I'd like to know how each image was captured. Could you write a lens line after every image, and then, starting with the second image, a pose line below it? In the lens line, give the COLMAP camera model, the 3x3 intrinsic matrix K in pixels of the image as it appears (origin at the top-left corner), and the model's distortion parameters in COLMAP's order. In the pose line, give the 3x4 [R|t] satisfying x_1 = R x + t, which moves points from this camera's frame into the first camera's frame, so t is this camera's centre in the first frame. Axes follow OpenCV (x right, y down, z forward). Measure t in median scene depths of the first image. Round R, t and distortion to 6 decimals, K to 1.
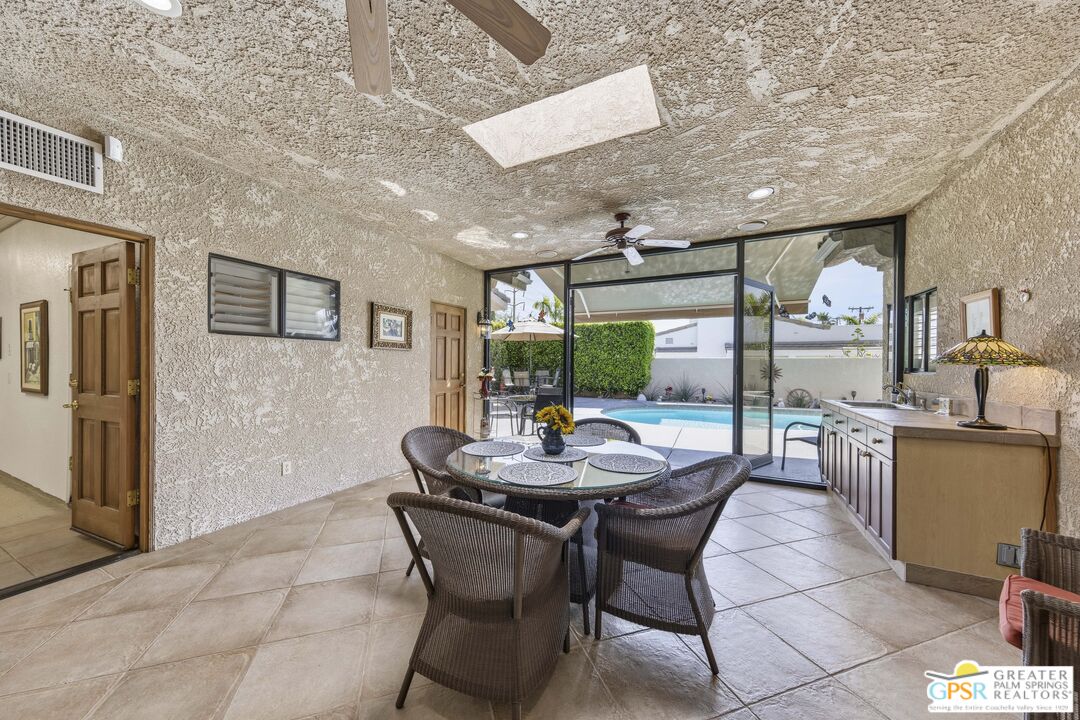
lens RADIAL K [[369.0, 0, 540.0], [0, 369.0, 360.0], [0, 0, 1]] dist [0.006680, -0.000039]
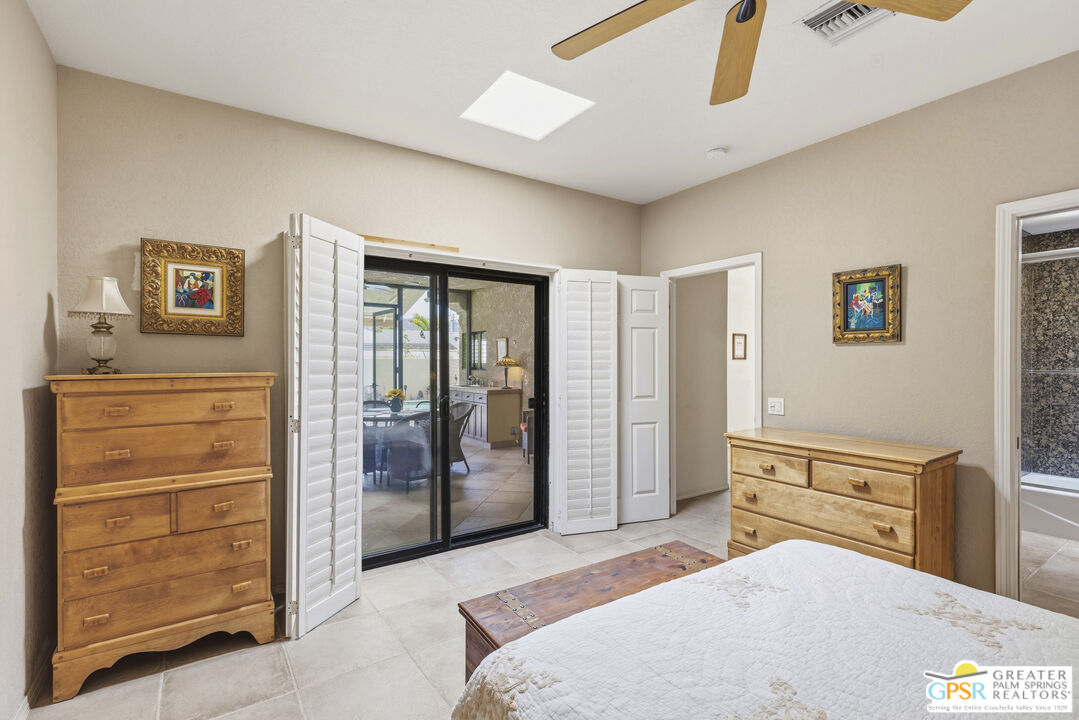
lens RADIAL K [[507.2, 0, 536.2], [0, 507.2, 362.1], [0, 0, 1]] dist [0.010678, -0.000194]
pose [[0.495368, -0.007707, 0.868649, -1.250754], [-0.001175, 0.999954, 0.009542, -0.034288], [-0.868682, -0.005748, 0.495336, -0.672956]]
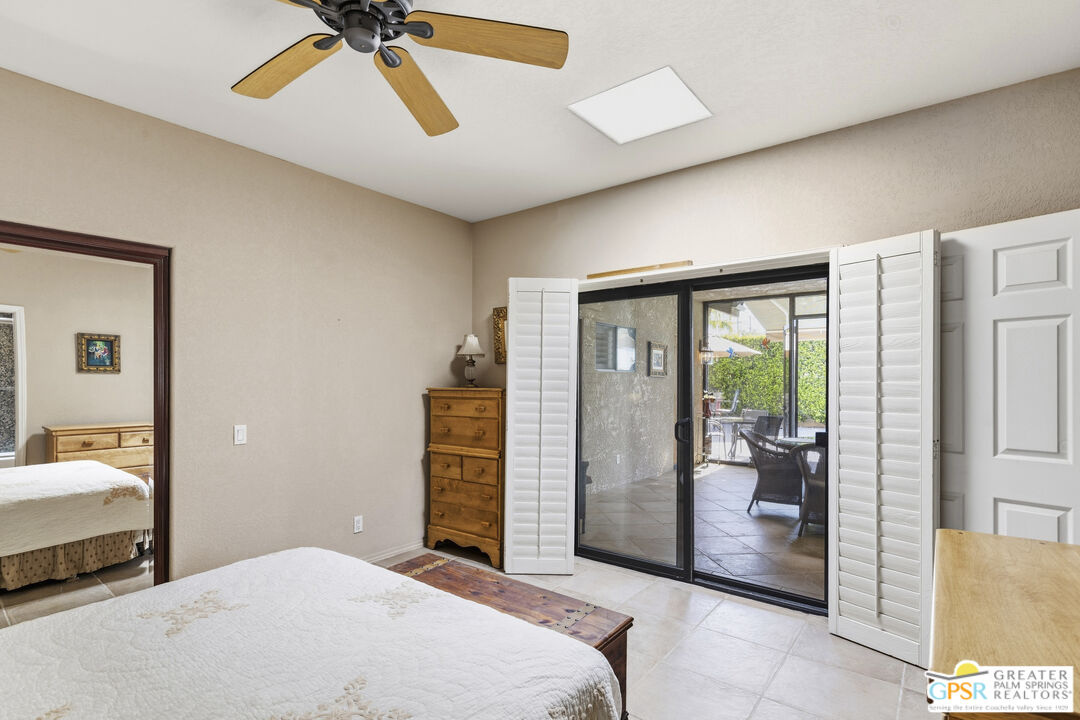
lens RADIAL K [[524.9, 0, 540.7], [0, 524.9, 376.8], [0, 0, 1]] dist [0.011809, -0.000087]
pose [[0.980553, -0.005173, -0.196185, -0.537141], [0.005088, 0.999987, -0.000936, -0.035477], [0.196187, -0.000080, 0.980566, -1.046696]]
